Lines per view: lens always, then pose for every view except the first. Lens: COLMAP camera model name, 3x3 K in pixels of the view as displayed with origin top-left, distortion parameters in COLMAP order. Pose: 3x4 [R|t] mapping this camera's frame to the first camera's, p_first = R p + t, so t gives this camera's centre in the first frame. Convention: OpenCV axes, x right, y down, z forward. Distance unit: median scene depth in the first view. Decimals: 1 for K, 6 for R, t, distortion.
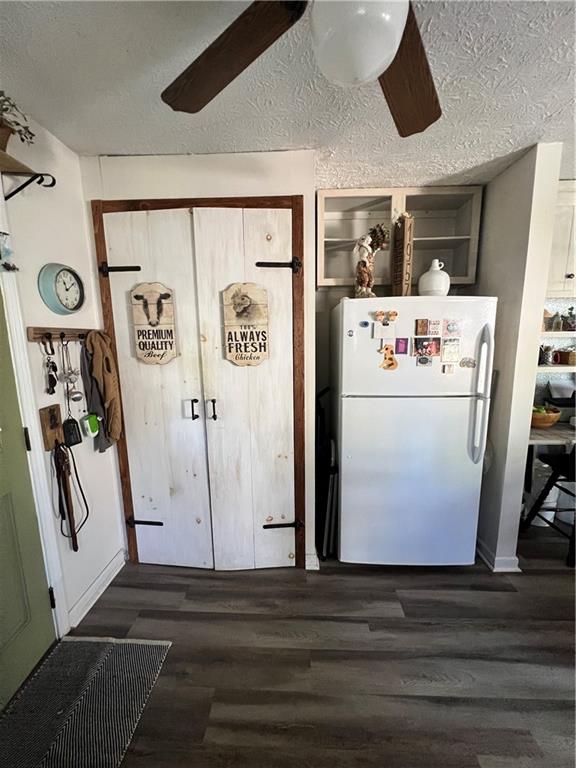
lens RADIAL K [[308.7, 0, 288.0], [0, 308.7, 384.0], [0, 0, 1]] dist [-0.002637, -0.000585]
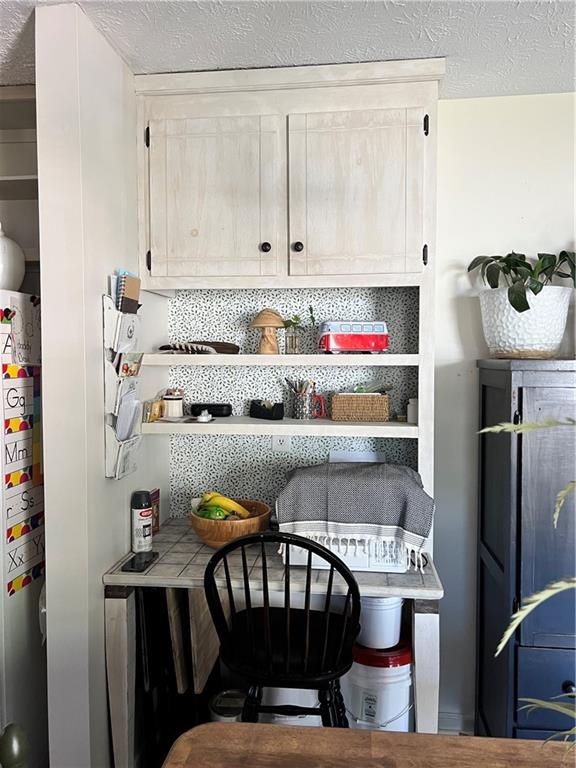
lens RADIAL K [[577.8, 0, 288.0], [0, 577.8, 384.0], [0, 0, 1]] dist [0.008056, -0.000341]
pose [[0.997128, 0.013275, -0.074560, 1.012926], [-0.020935, 0.994470, -0.102913, -0.028329], [0.072781, 0.104178, 0.991892, 0.079600]]
